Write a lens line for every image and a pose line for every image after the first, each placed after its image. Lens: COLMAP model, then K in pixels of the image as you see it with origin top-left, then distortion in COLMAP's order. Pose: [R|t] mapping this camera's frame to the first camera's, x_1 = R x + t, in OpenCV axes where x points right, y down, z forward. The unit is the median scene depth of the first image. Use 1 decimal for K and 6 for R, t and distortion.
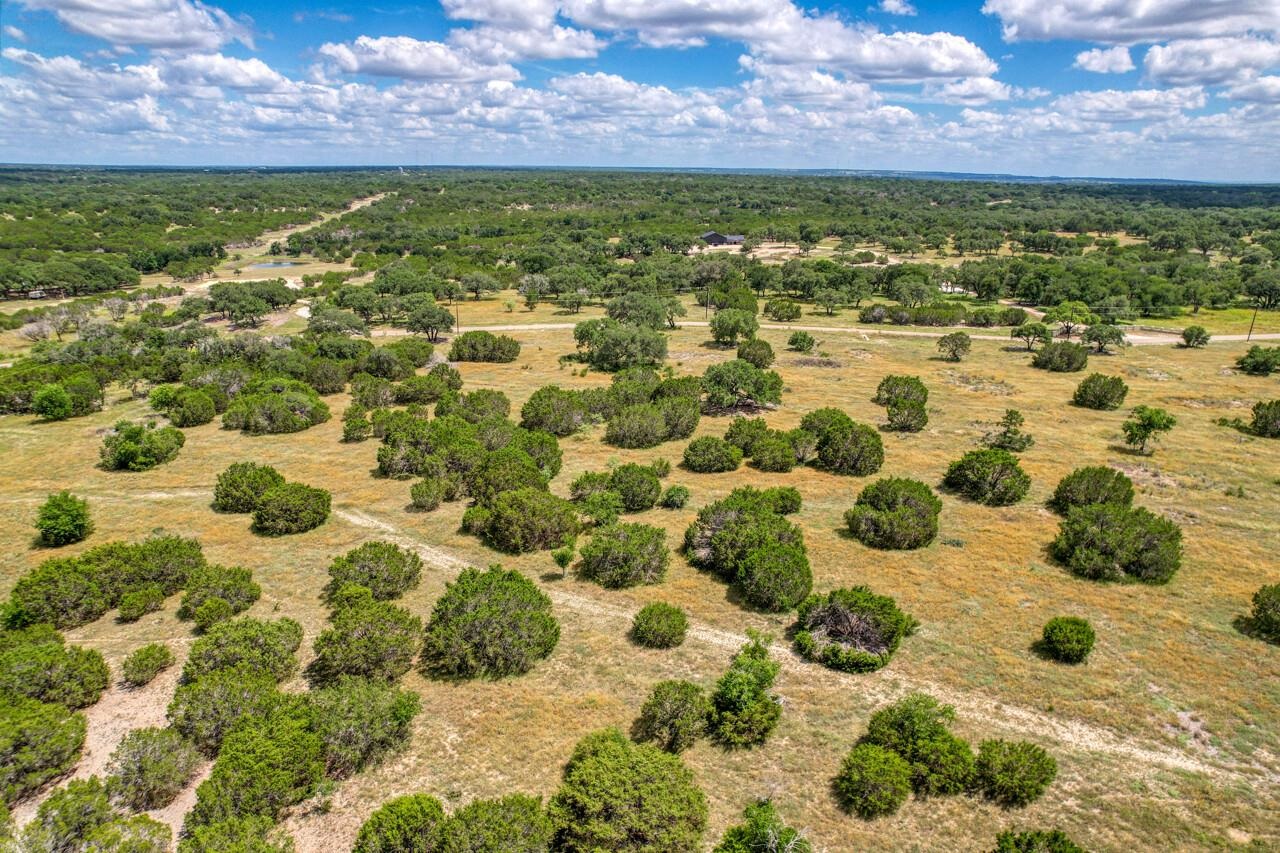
lens RADIAL K [[807.9, 0, 642.8], [0, 807.9, 458.1], [0, 0, 1]] dist [-0.073357, 0.061986]
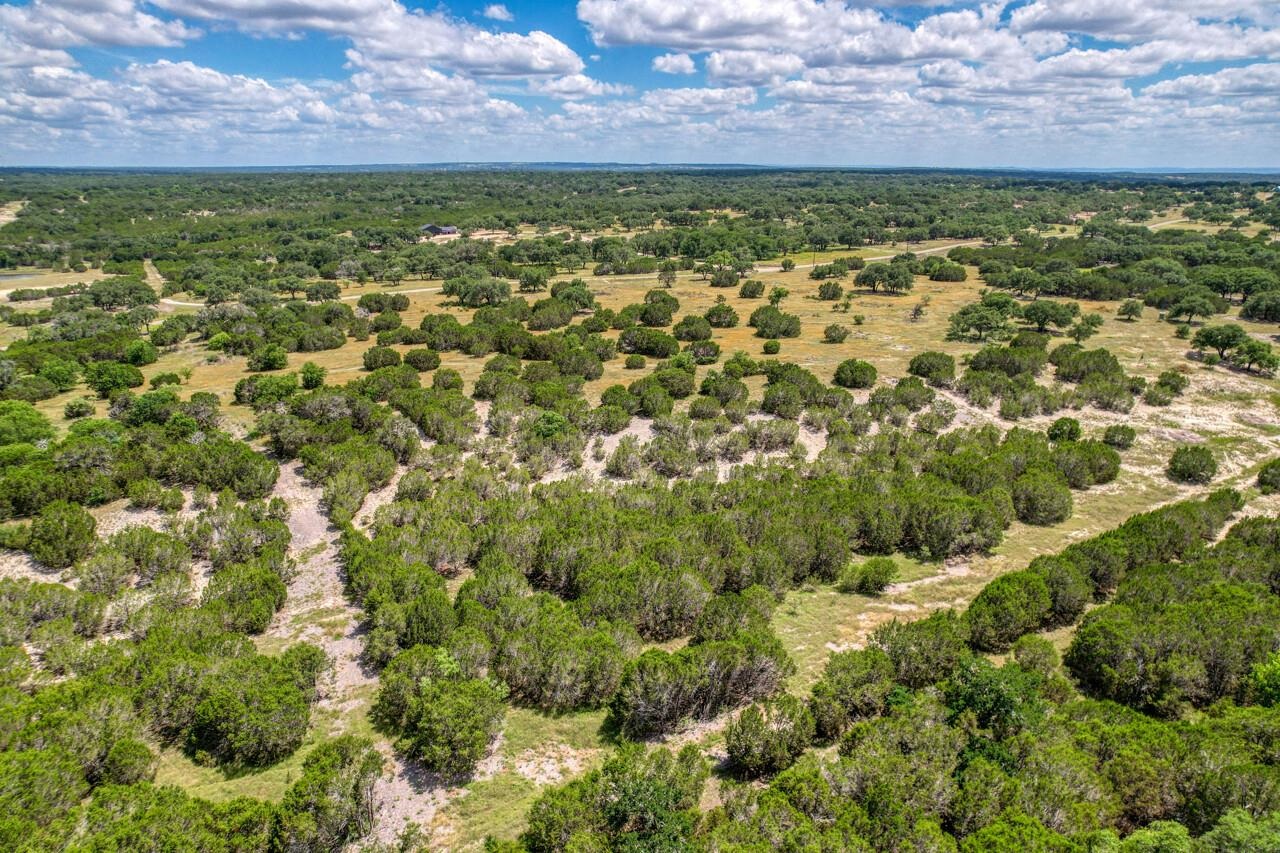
lens RADIAL K [[821.8, 0, 644.8], [0, 821.8, 422.3], [0, 0, 1]] dist [-0.079961, 0.071894]
pose [[0.901677, -0.143952, 0.407745, -0.168626], [0.159086, 0.987259, -0.003253, 0.065994], [-0.402082, 0.067800, 0.913090, -0.224617]]
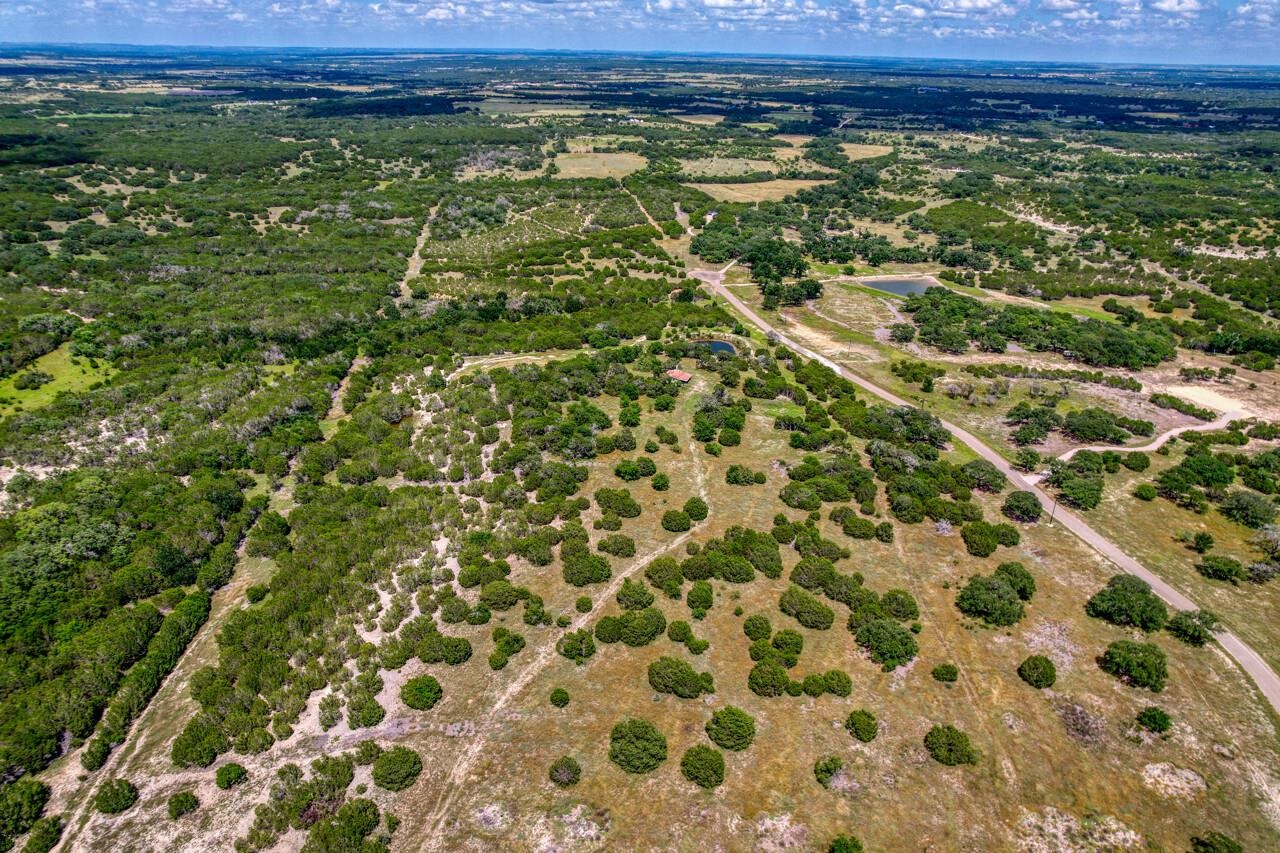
lens RADIAL K [[821.8, 0, 644.8], [0, 821.8, 422.3], [0, 0, 1]] dist [-0.079961, 0.071894]
pose [[-0.004275, 0.411663, -0.911326, 0.404039], [-0.357282, 0.850553, 0.385887, -0.261693], [0.933987, 0.327250, 0.143444, 0.088164]]
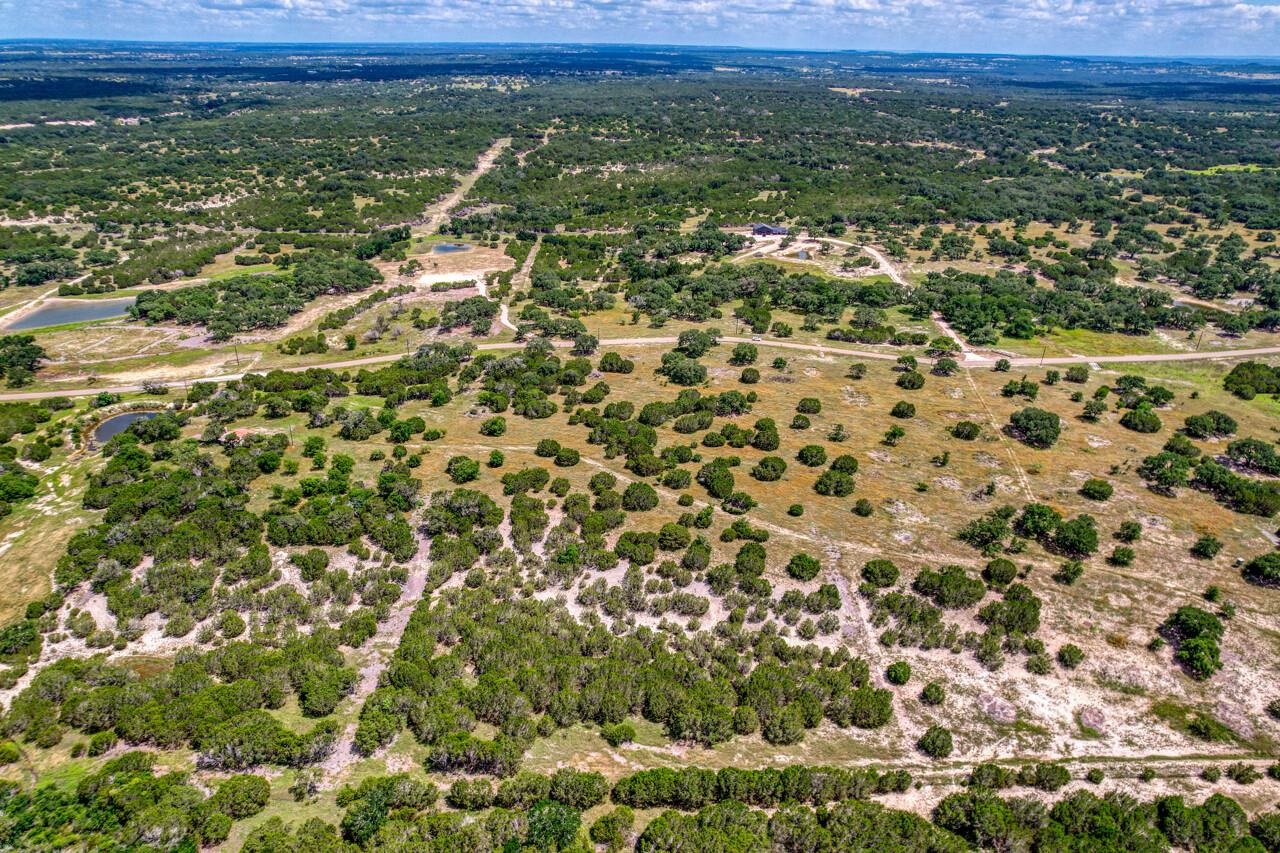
lens RADIAL K [[821.8, 0, 644.8], [0, 821.8, 422.3], [0, 0, 1]] dist [-0.079961, 0.071894]
pose [[0.995566, 0.042242, -0.084051, 0.021250], [-0.034471, 0.995176, 0.091847, -0.076372], [0.087525, -0.088543, 0.992220, -0.427748]]
